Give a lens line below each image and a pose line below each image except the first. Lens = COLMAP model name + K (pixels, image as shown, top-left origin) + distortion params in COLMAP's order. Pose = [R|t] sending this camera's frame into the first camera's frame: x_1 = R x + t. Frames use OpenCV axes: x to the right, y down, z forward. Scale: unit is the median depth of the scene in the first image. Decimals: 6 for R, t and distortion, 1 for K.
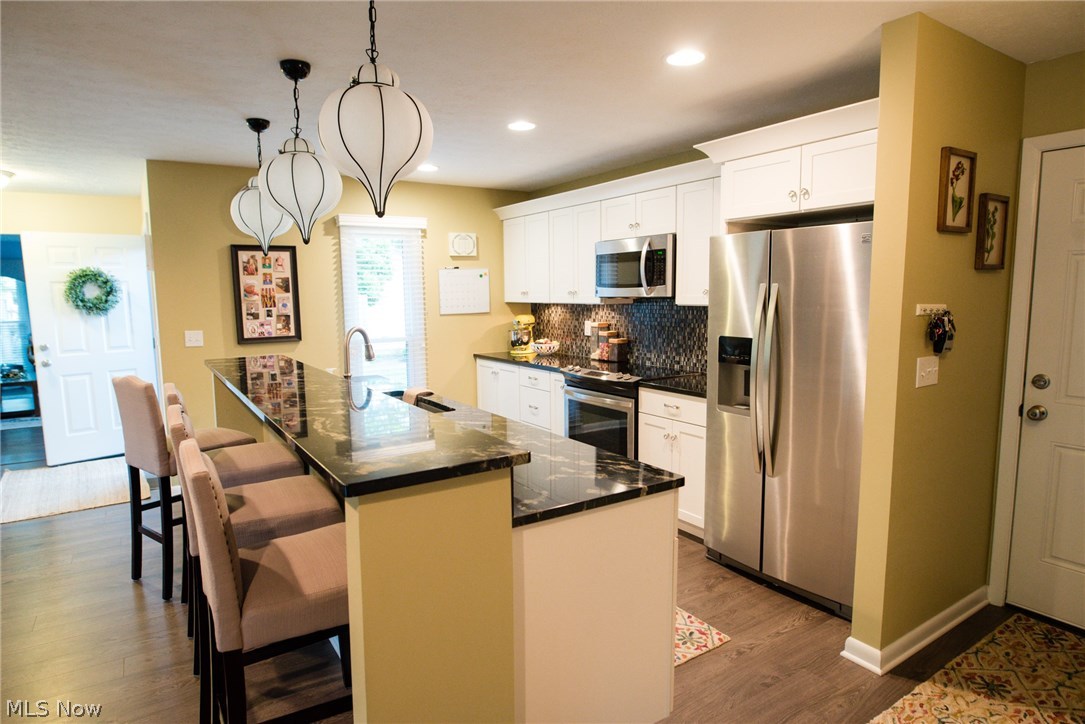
lens RADIAL K [[630.5, 0, 542.5], [0, 630.5, 362.0], [0, 0, 1]] dist [-0.021303, 0.001712]
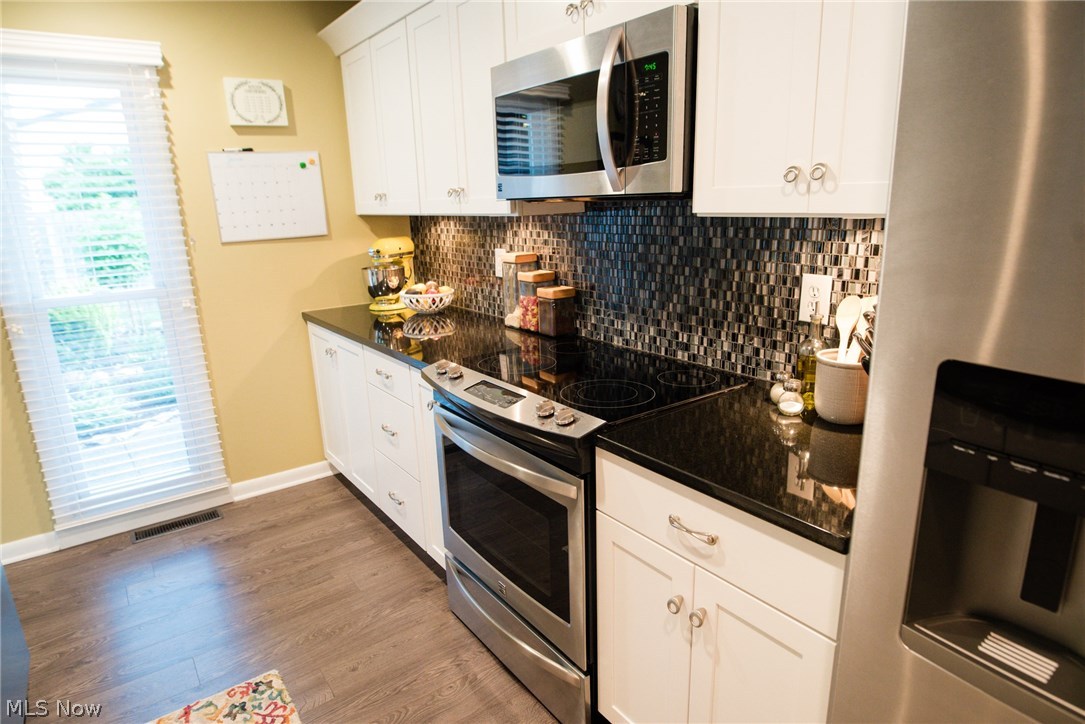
lens RADIAL K [[630.5, 0, 542.5], [0, 630.5, 362.0], [0, 0, 1]] dist [-0.021303, 0.001712]
pose [[0.998122, -0.033559, 0.051242, 0.084566], [0.026024, 0.989639, 0.141200, -0.049835], [-0.055450, -0.139601, 0.988654, 0.522233]]
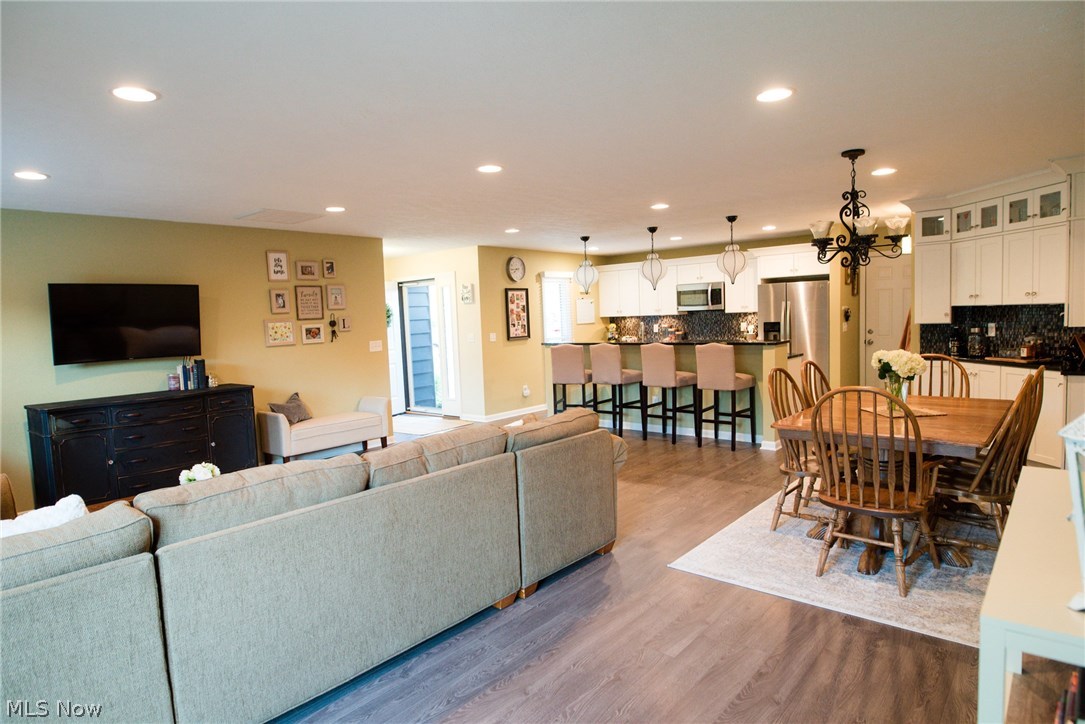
lens RADIAL K [[630.5, 0, 542.5], [0, 630.5, 362.0], [0, 0, 1]] dist [-0.021303, 0.001712]
pose [[0.957169, -0.046257, 0.285810, -0.899022], [0.059201, 0.997567, -0.036812, 0.109756], [-0.283411, 0.052155, 0.957579, -0.819410]]
